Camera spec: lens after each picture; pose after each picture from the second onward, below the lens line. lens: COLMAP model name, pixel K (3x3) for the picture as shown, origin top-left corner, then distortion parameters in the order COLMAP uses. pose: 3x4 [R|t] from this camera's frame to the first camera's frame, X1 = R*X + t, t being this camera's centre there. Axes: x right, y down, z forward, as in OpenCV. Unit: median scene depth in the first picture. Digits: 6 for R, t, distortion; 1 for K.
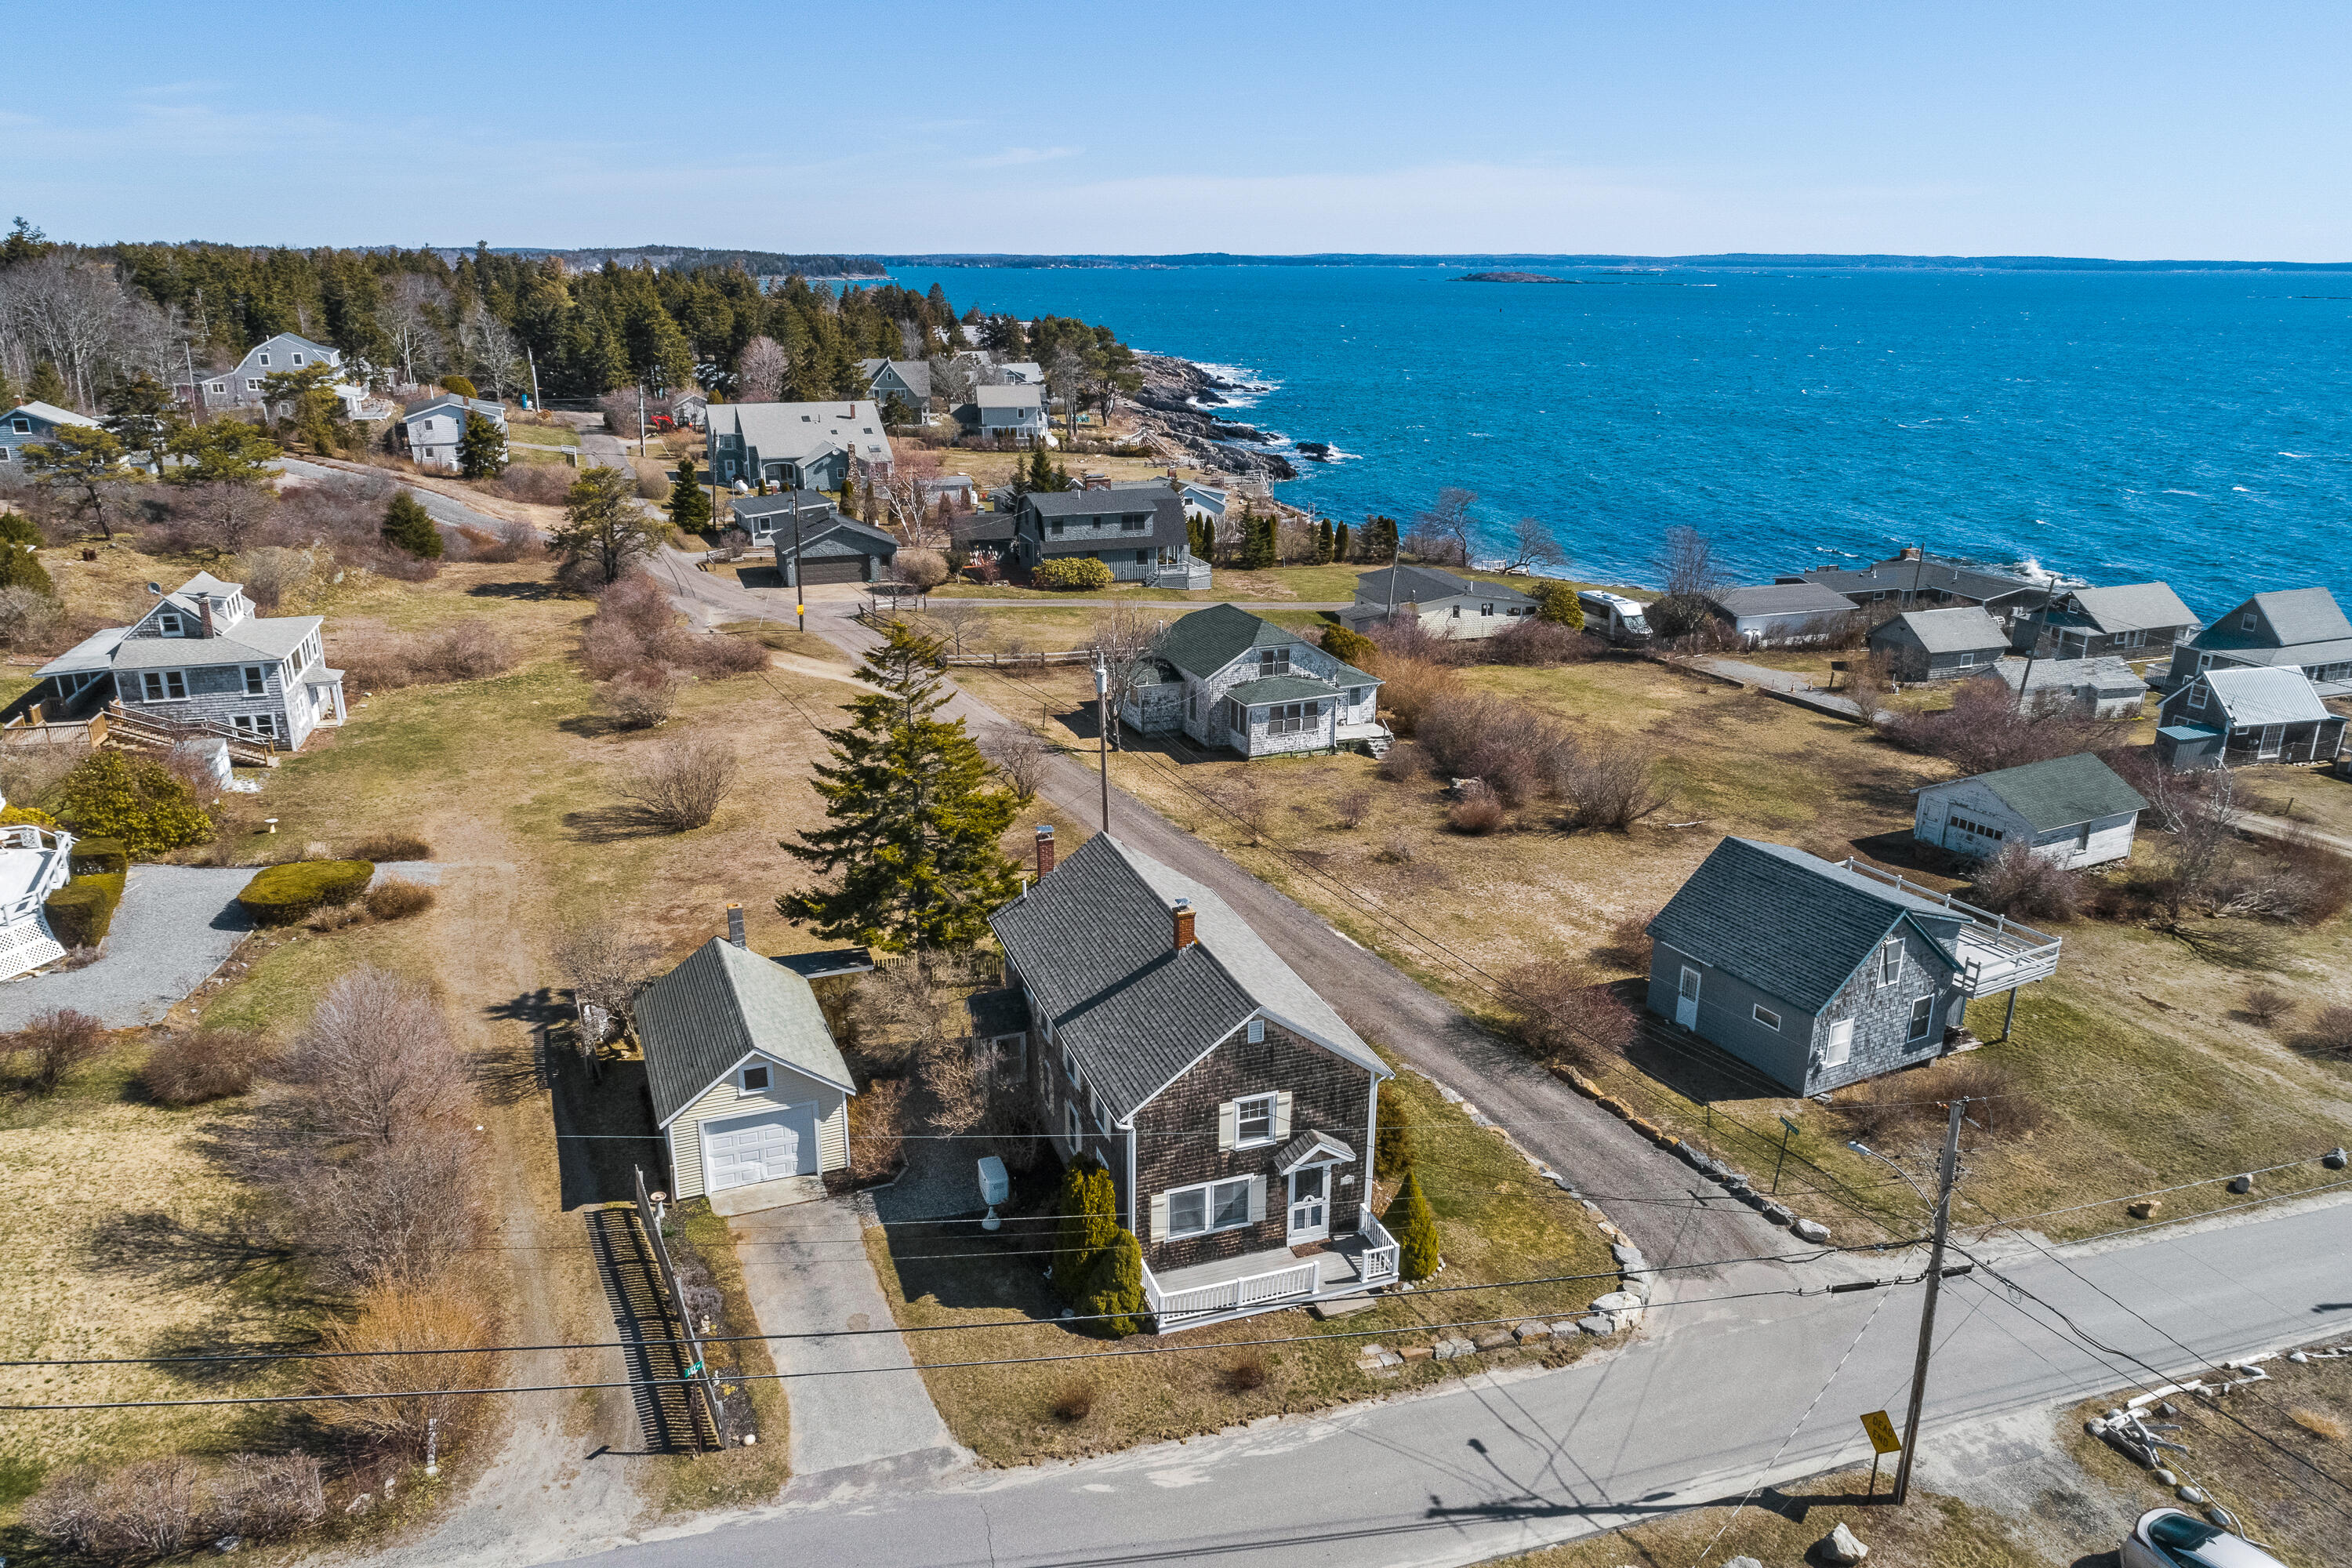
lens RADIAL K [[1594.7, 0, 1176.0], [0, 1594.7, 784.0], [0, 0, 1]] dist [-0.009814, 0.007068]
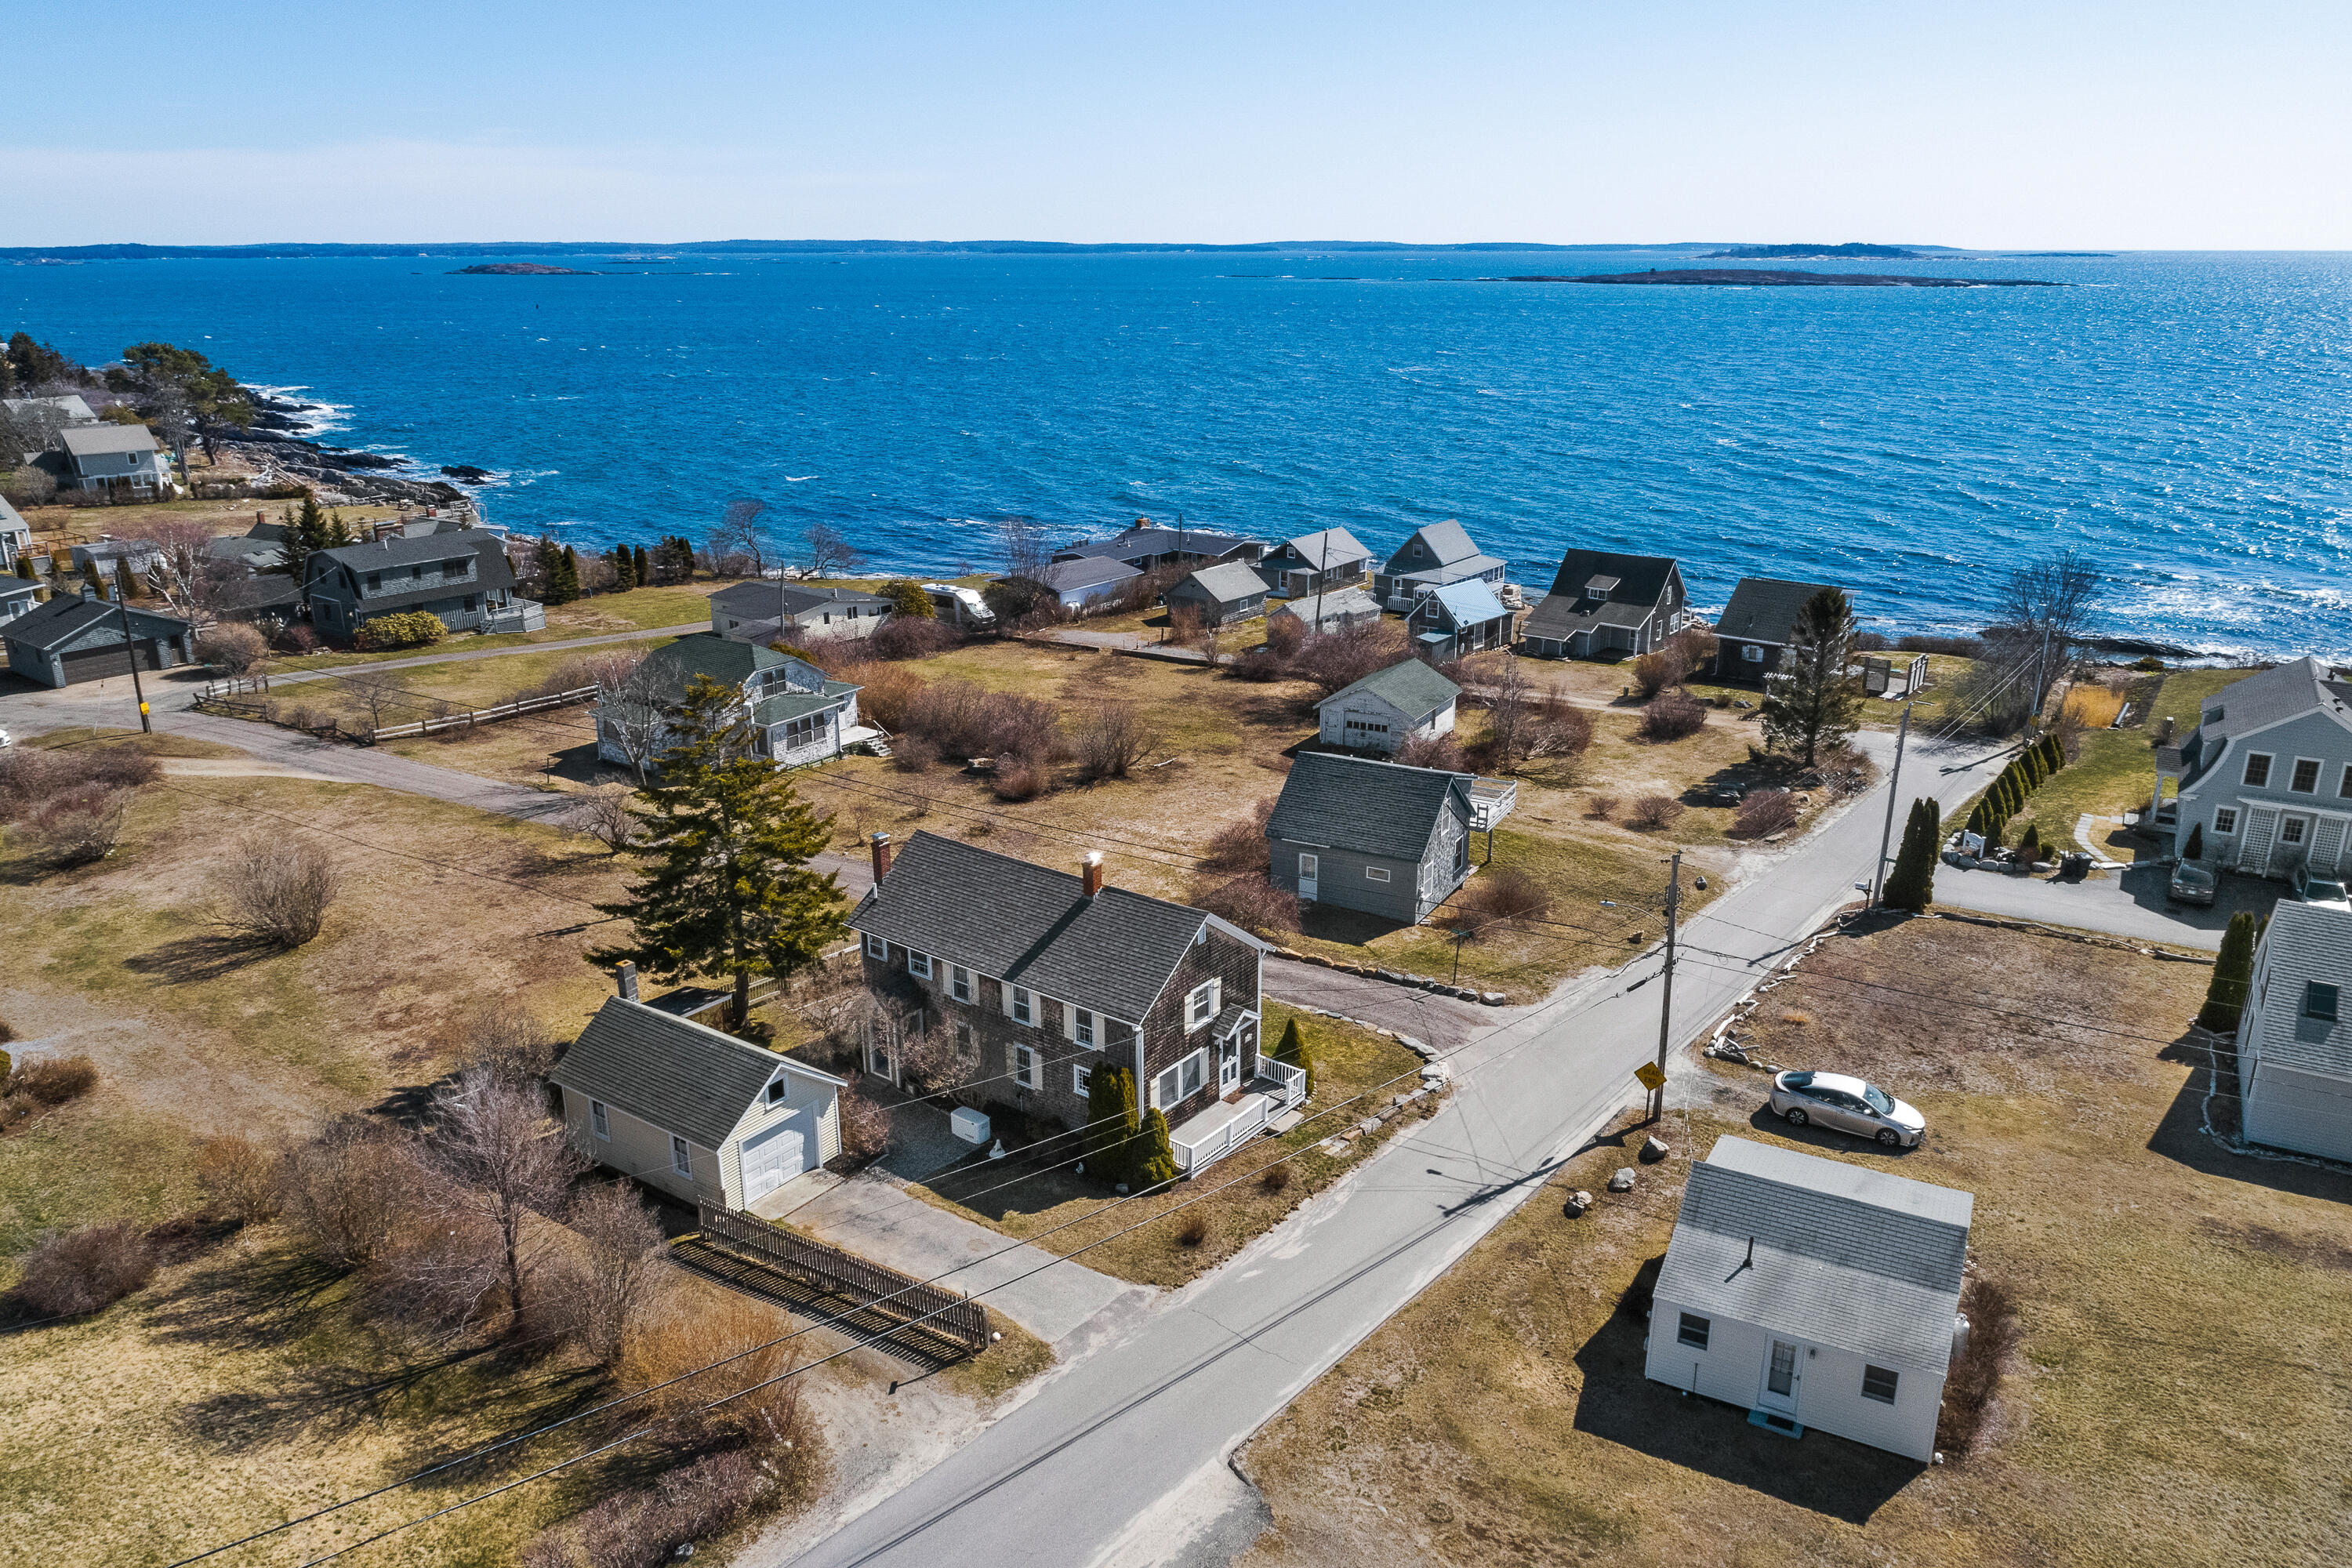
lens RADIAL K [[1649.9, 0, 1176.0], [0, 1649.9, 784.0], [0, 0, 1]] dist [-0.006946, 0.000181]
pose [[0.838291, -0.175320, 0.516267, -0.357475], [0.176302, 0.983184, 0.047611, -0.018933], [-0.515933, 0.051107, 0.855103, -0.082843]]
